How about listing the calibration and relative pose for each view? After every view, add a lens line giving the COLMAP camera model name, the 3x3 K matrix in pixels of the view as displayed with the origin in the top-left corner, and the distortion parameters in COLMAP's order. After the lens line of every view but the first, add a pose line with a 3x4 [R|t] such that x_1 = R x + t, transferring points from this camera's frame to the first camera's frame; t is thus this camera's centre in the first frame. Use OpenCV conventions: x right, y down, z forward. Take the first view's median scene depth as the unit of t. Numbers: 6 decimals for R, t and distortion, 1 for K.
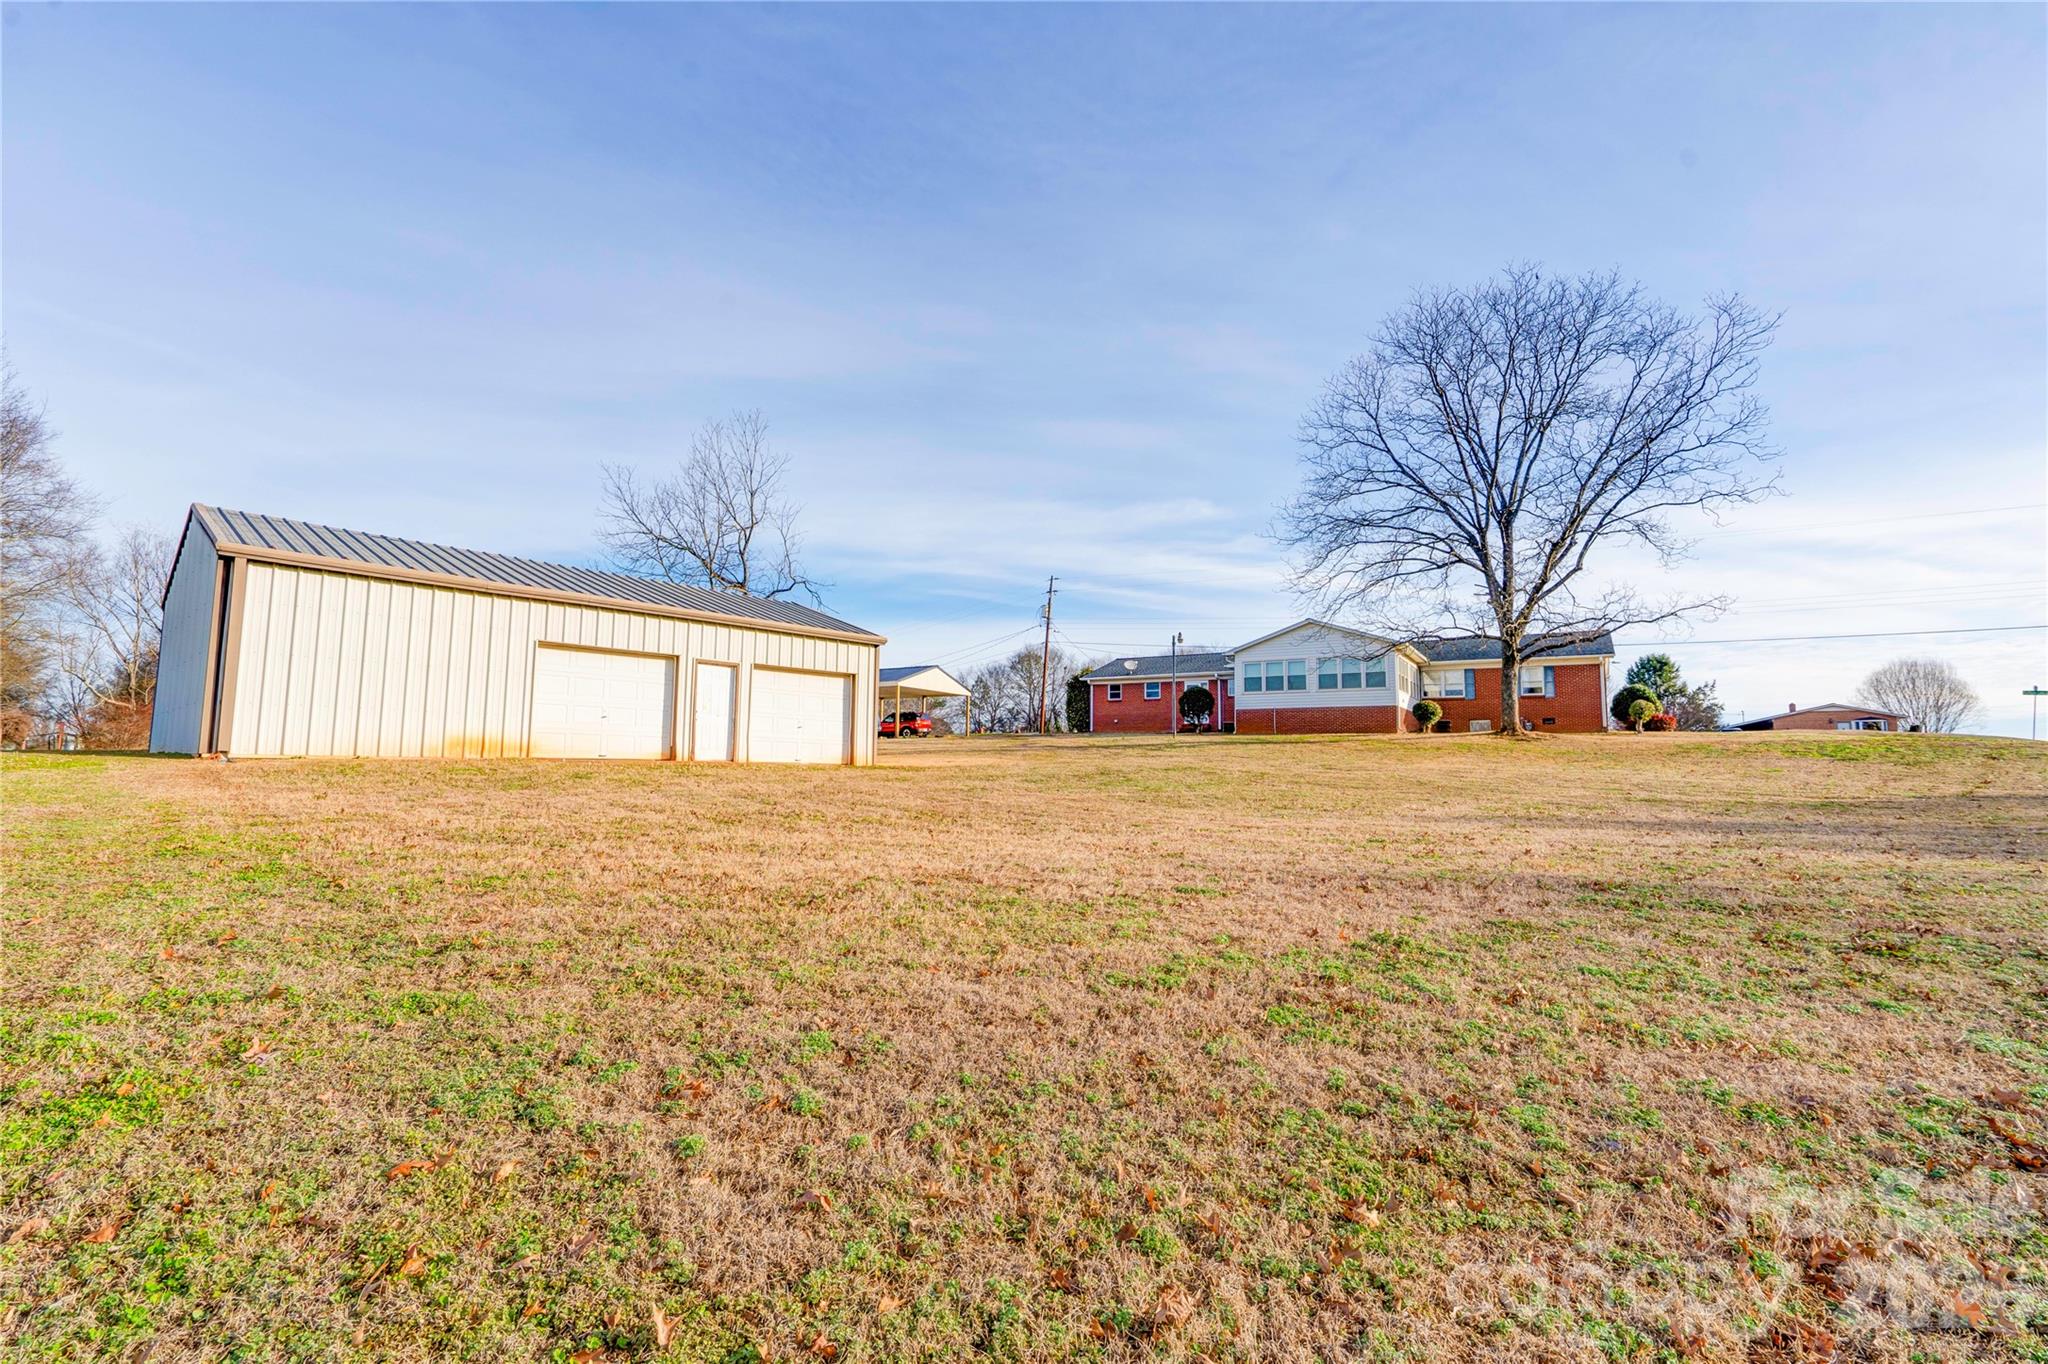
lens RADIAL K [[924.6, 0, 1023.8], [0, 924.6, 676.6], [0, 0, 1]] dist [-0.000299, 0.009748]
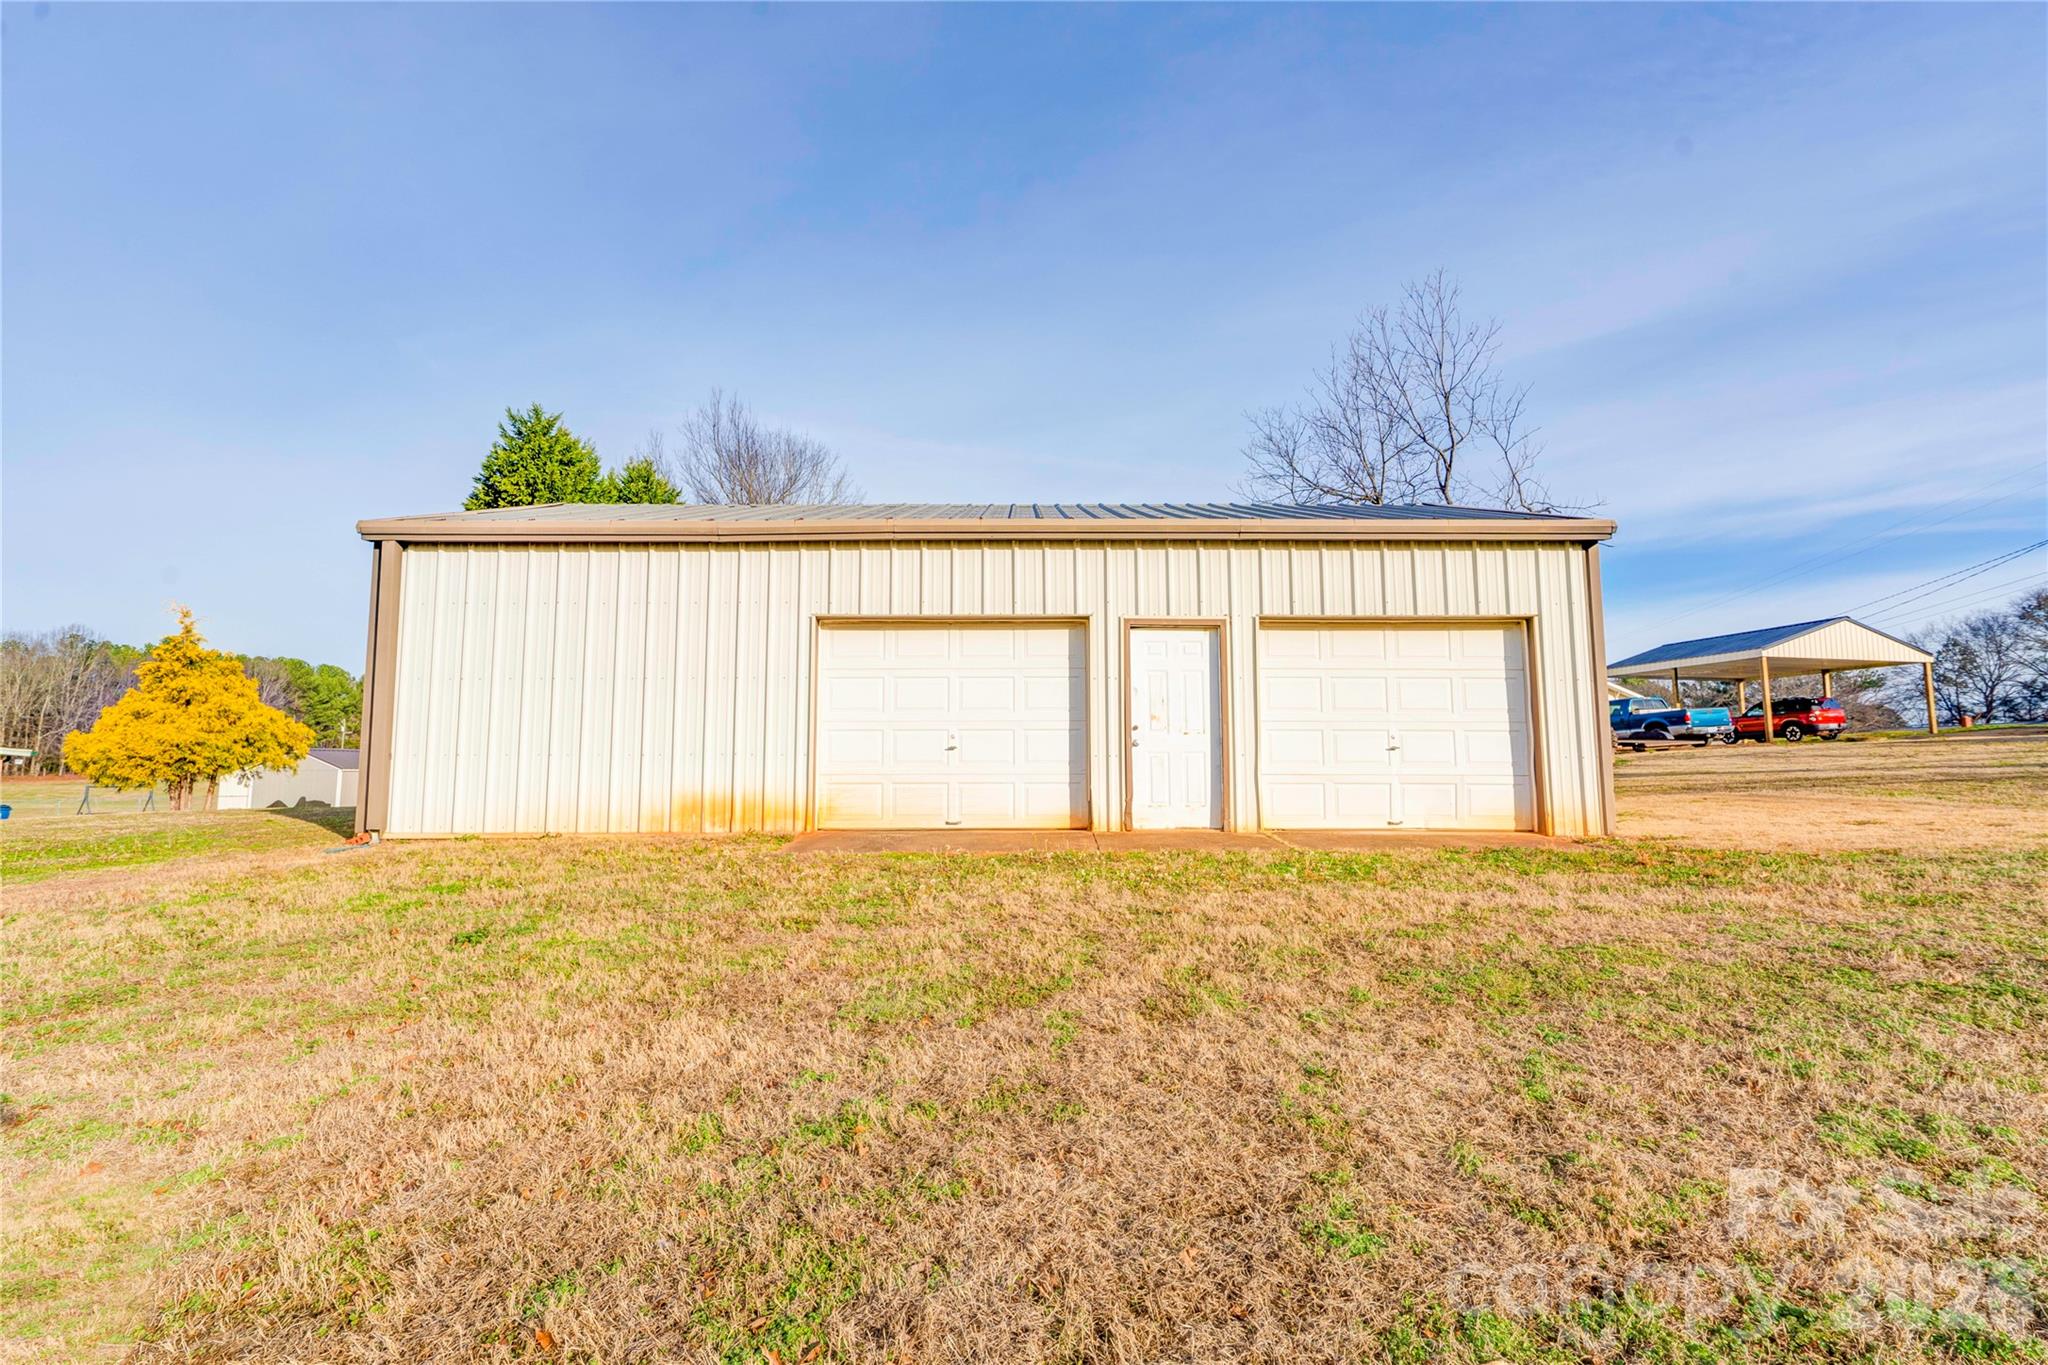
lens RADIAL K [[924.6, 0, 1023.8], [0, 924.6, 677.1], [0, 0, 1]] dist [-0.000299, 0.009748]
pose [[0.670424, -0.088785, -0.736647, -0.034177], [0.083097, 0.995554, -0.044363, 0.027173], [0.737311, -0.031471, 0.674820, 0.613868]]
